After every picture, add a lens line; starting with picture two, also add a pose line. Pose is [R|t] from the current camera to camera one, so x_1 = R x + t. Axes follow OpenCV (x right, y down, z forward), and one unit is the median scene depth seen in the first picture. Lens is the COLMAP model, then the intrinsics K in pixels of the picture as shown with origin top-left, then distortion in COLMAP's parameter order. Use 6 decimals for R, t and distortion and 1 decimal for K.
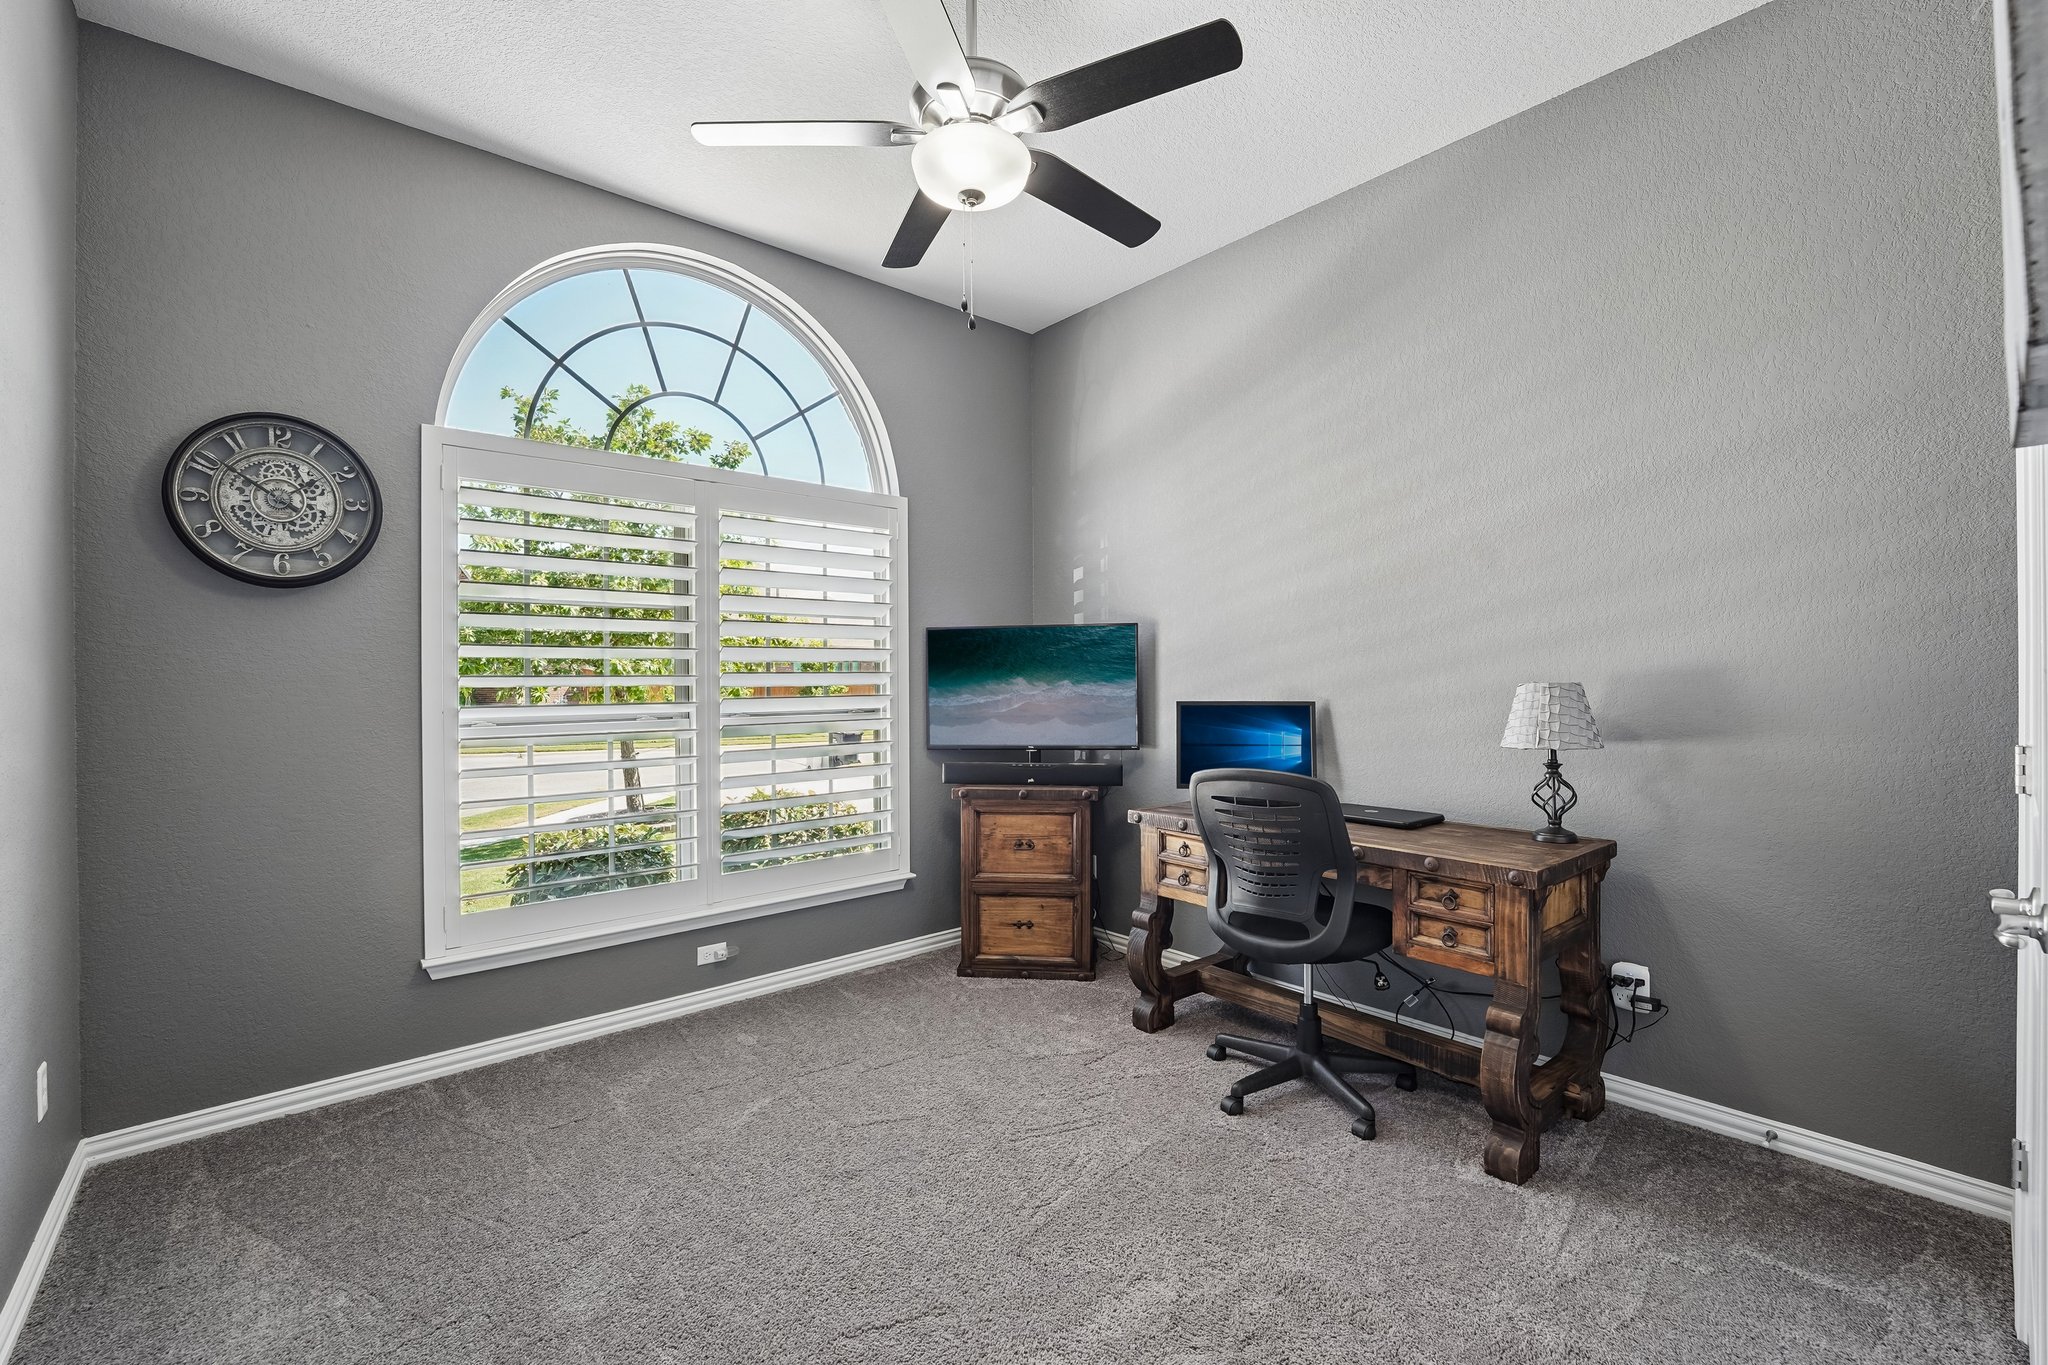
lens RADIAL K [[865.2, 0, 1011.8], [0, 865.2, 691.4], [0, 0, 1]] dist [-0.031057, 0.005777]
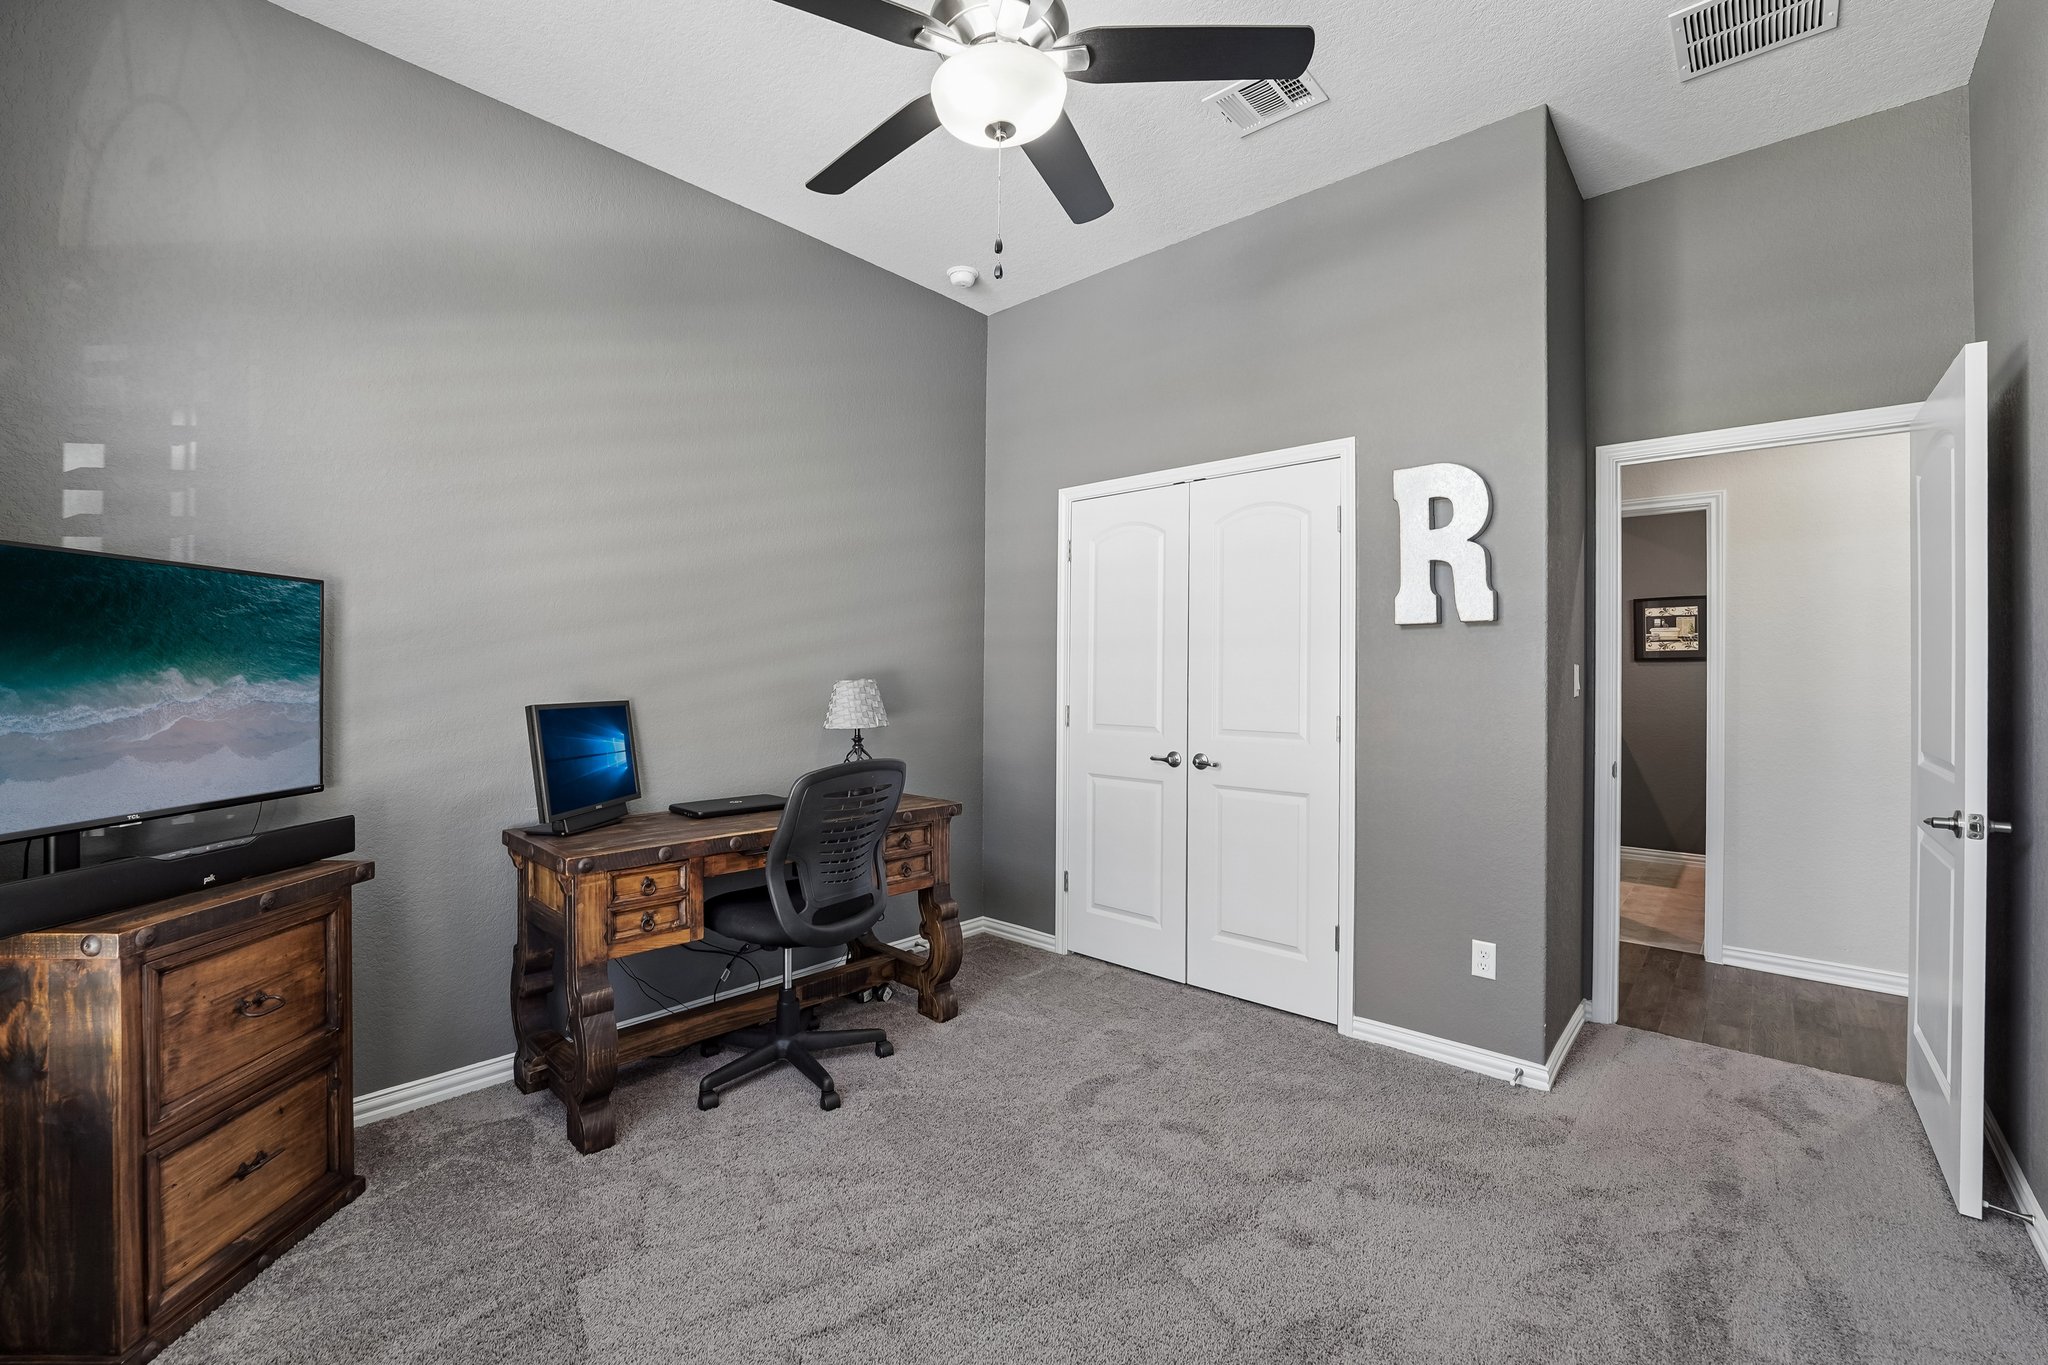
lens RADIAL K [[845.2, 0, 1016.8], [0, 845.2, 681.7], [0, 0, 1]] dist [-0.023016, 0.000638]
pose [[-0.126848, 0.001706, 0.991921, -0.511620], [0.011384, 0.999935, -0.000264, -0.003260], [-0.991857, 0.011258, -0.126859, 0.620021]]
